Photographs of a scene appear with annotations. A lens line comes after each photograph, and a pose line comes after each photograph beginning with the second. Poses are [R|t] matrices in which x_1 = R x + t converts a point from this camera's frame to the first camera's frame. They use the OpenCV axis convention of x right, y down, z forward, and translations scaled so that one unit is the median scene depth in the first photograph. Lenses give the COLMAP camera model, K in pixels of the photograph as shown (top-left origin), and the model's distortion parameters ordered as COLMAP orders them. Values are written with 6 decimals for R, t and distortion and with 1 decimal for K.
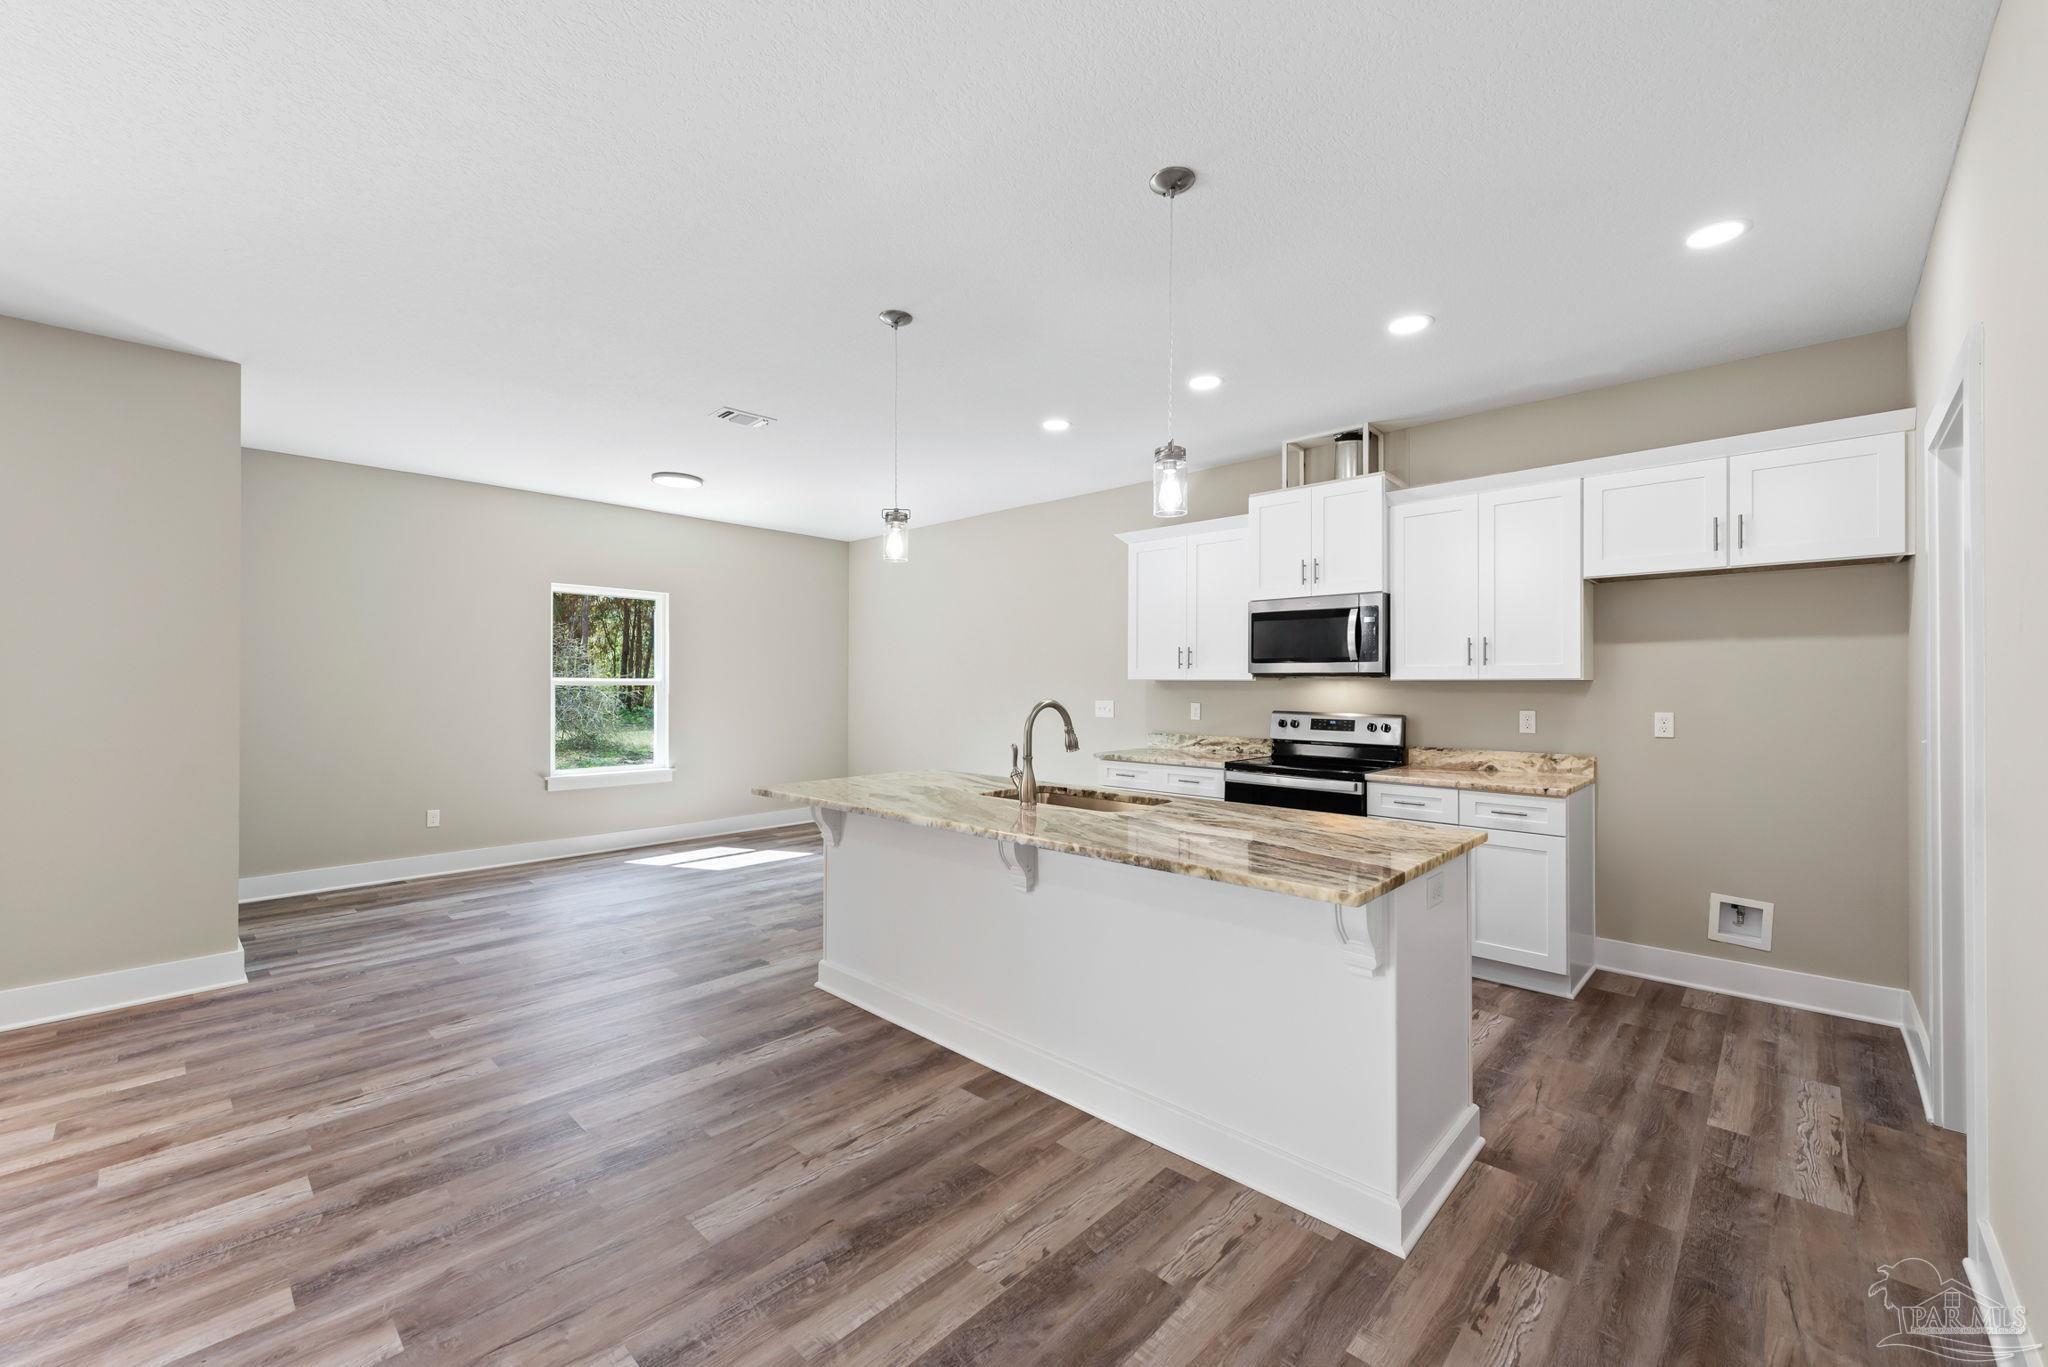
lens RADIAL K [[821.8, 0, 1024.1], [0, 821.8, 690.7], [0, 0, 1]] dist [0.008631, -0.000415]
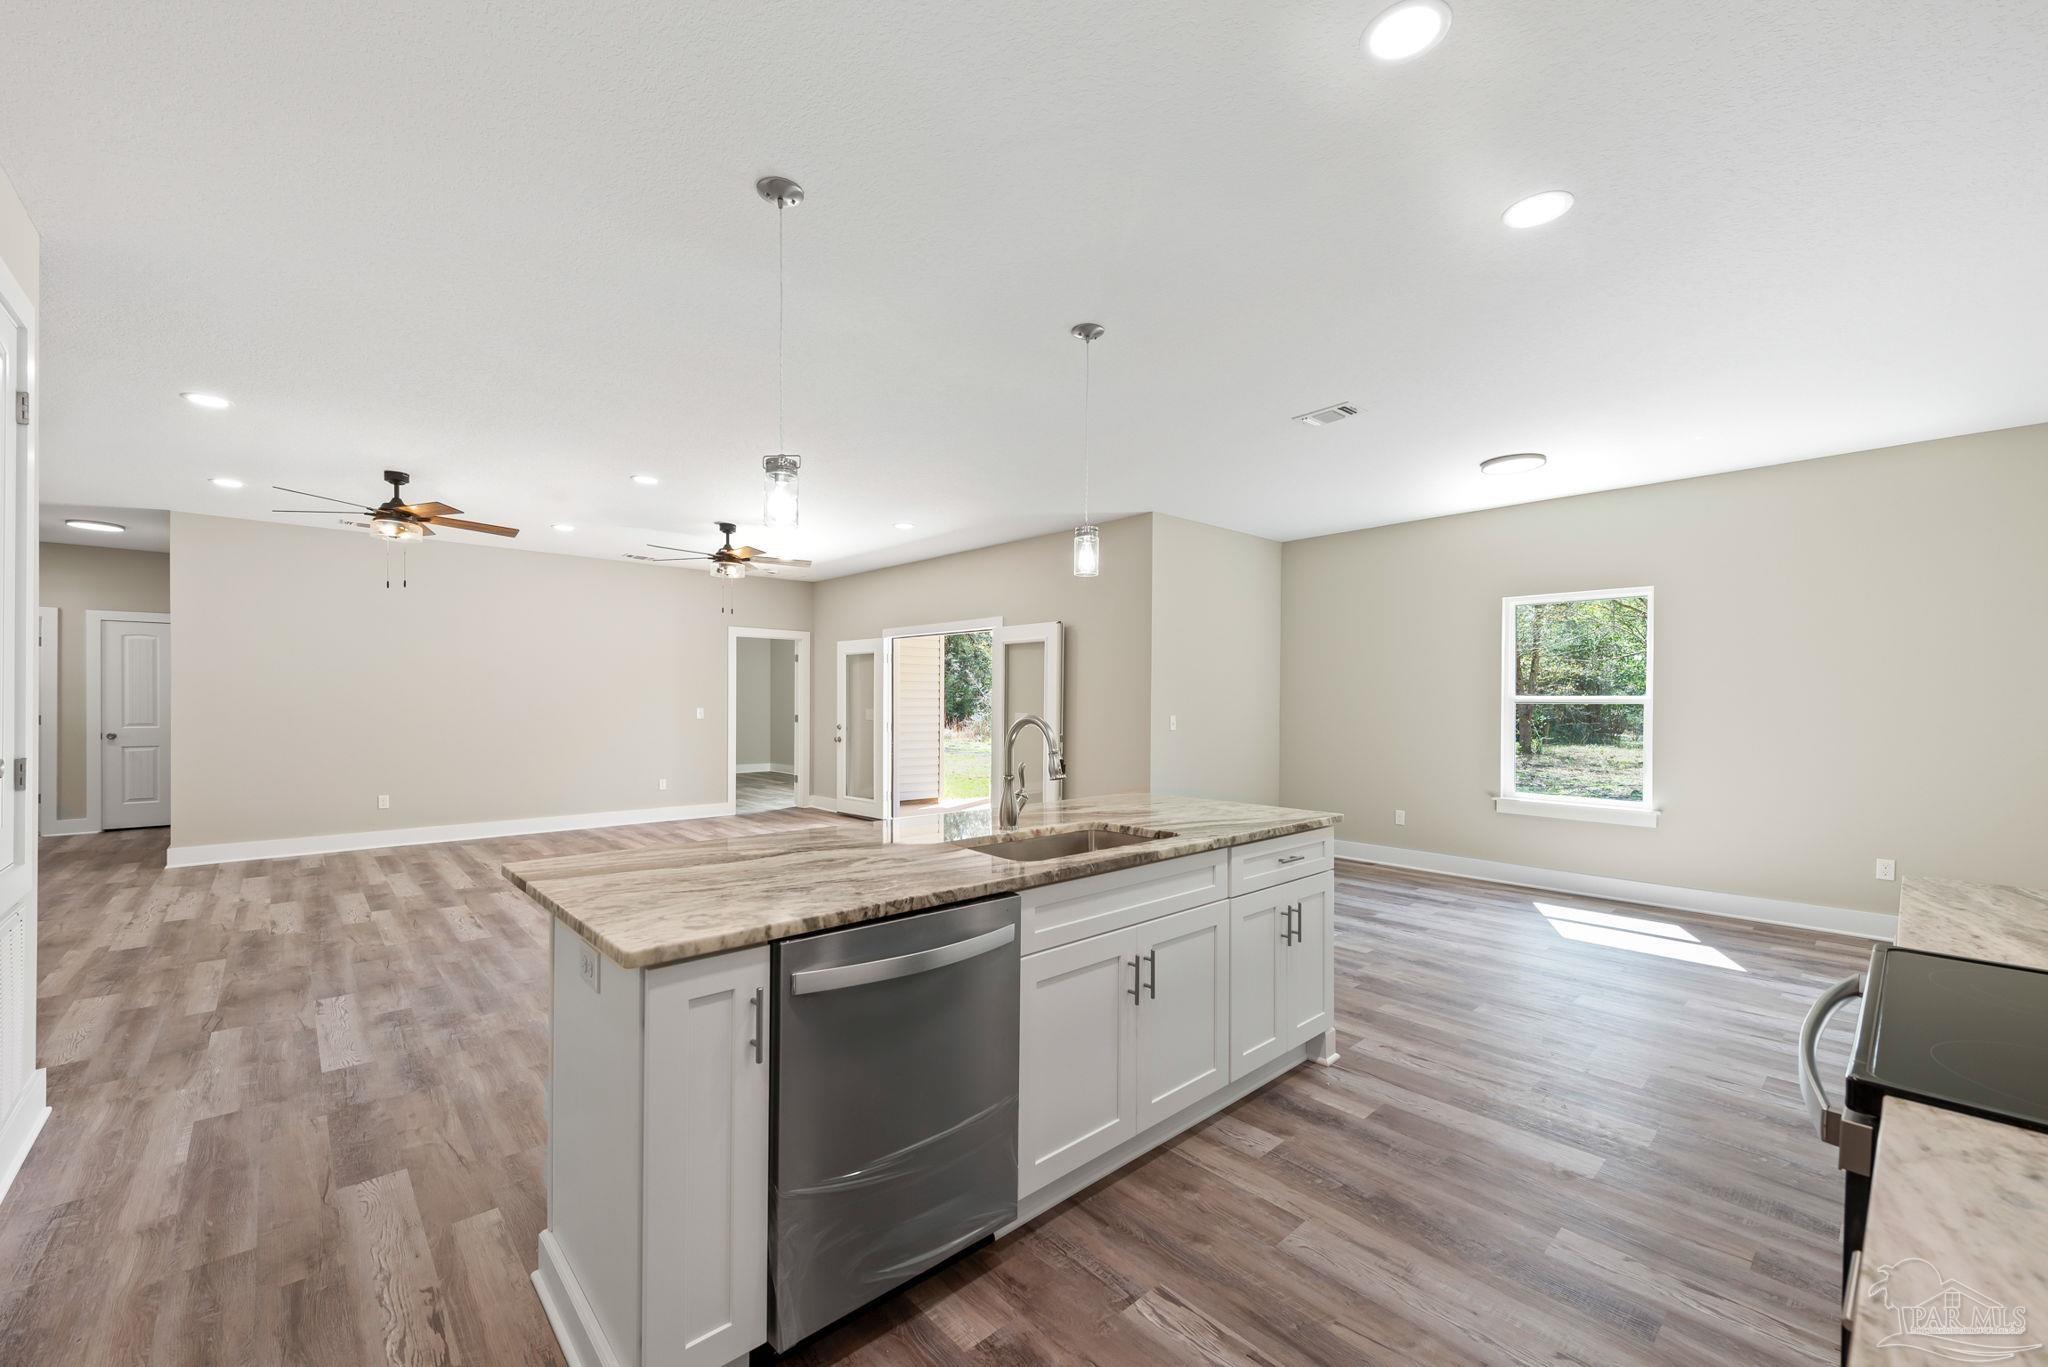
lens RADIAL K [[834.7, 0, 1030.8], [0, 834.7, 707.3], [0, 0, 1]] dist [0.004057, -0.000081]
pose [[-0.080783, 0.007163, -0.996706, 0.643172], [-0.016470, 0.999828, 0.008520, -0.000052], [0.996596, 0.017104, -0.080651, 0.765283]]
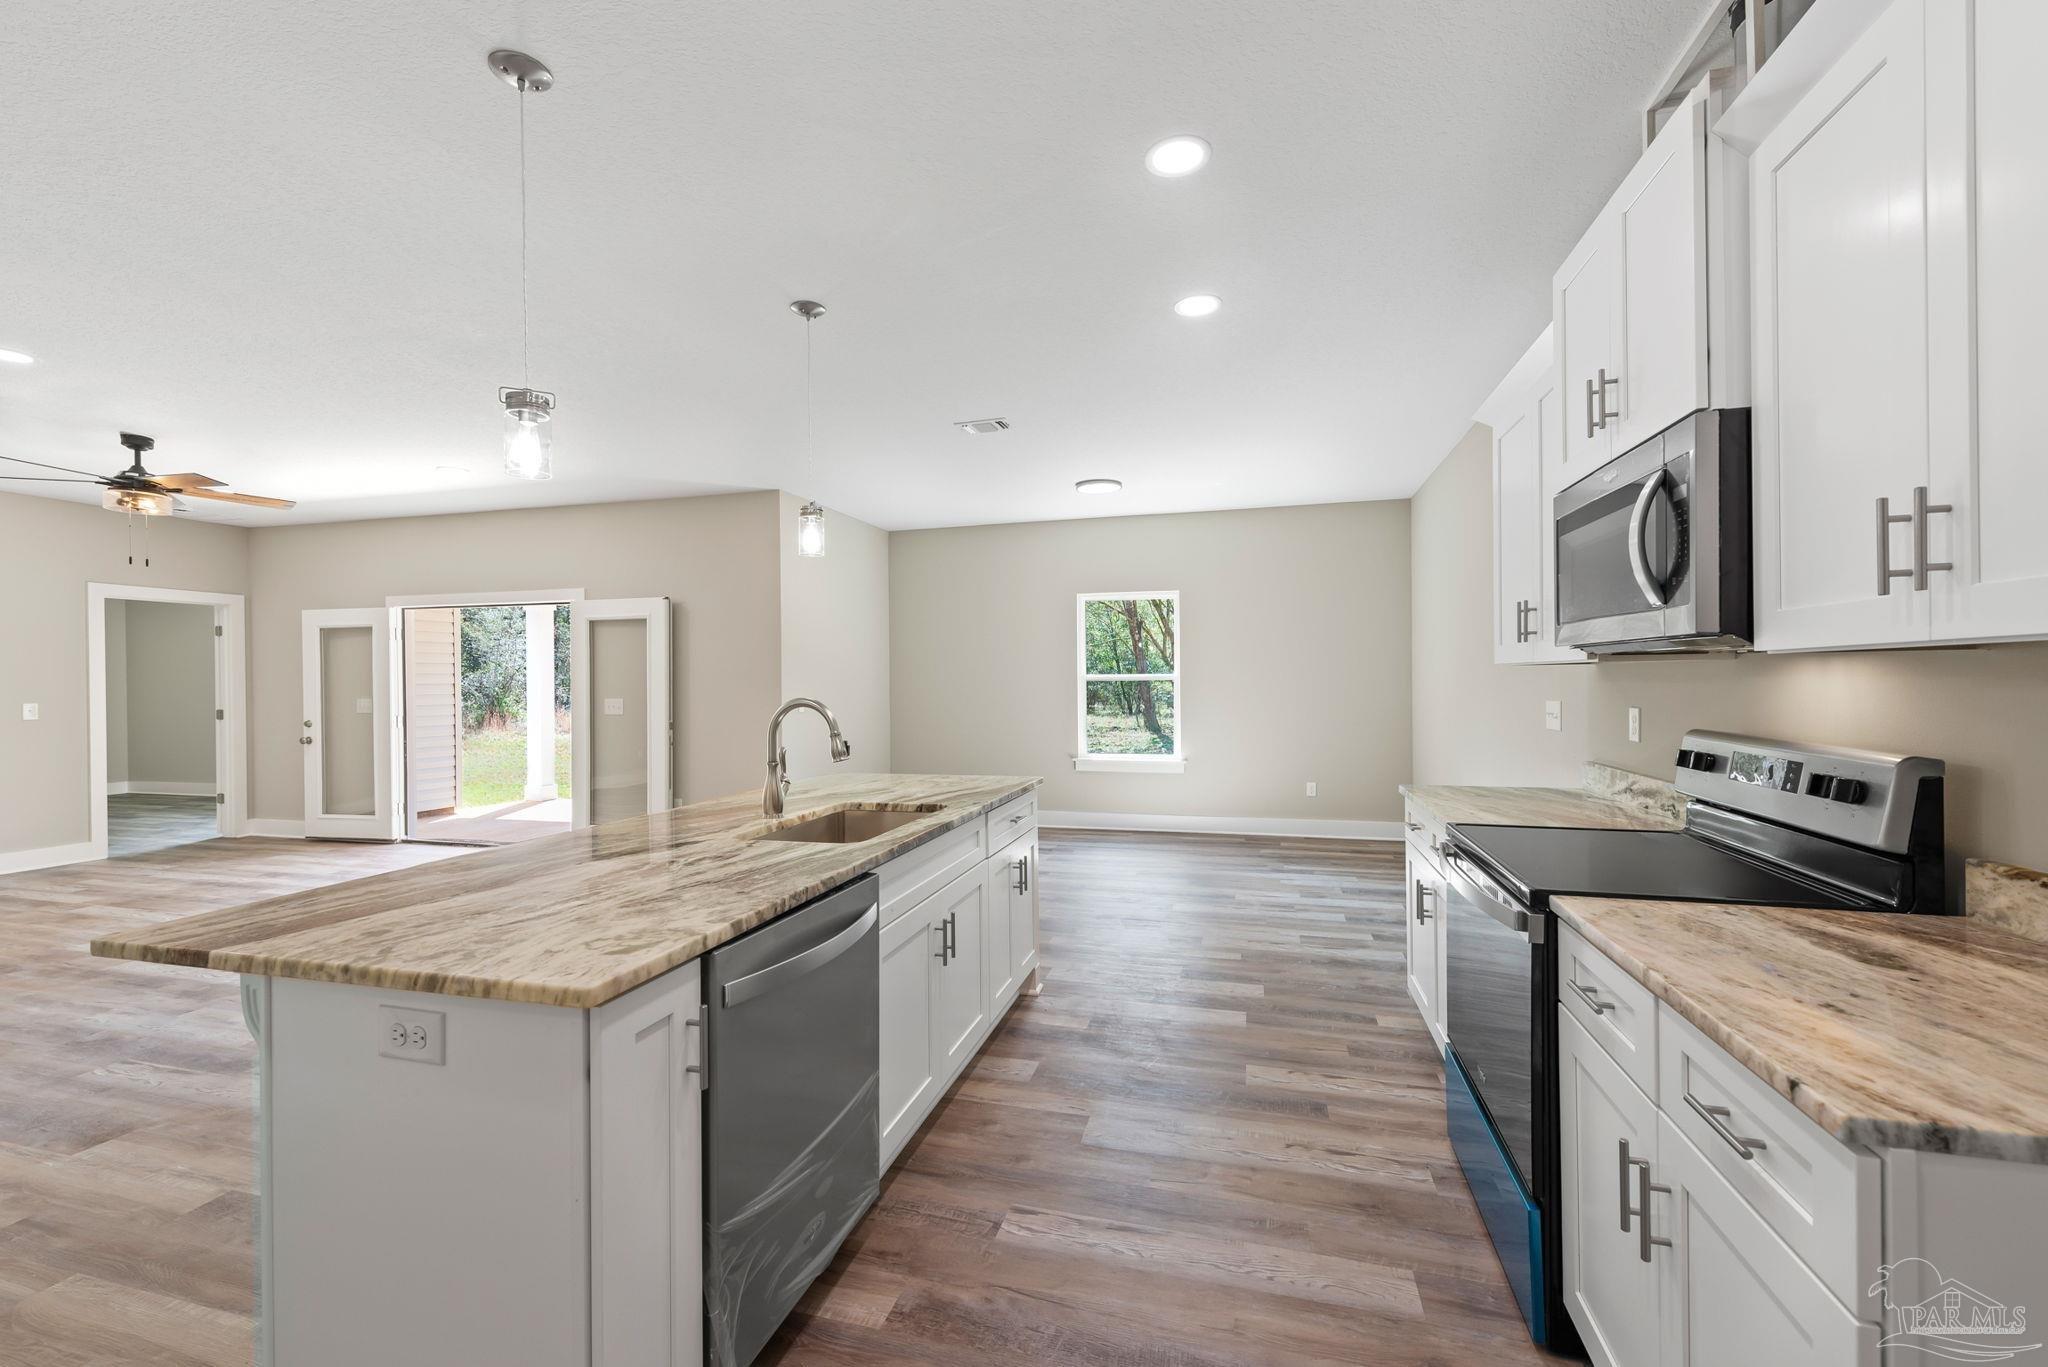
lens RADIAL K [[834.5, 0, 1034.8], [0, 834.5, 687.4], [0, 0, 1]] dist [0.009134, 0.000193]
pose [[0.468744, 0.002166, -0.883332, 0.640261], [-0.001003, 0.999998, 0.001920, 0.002240], [0.883334, -0.000014, 0.468745, 0.578048]]
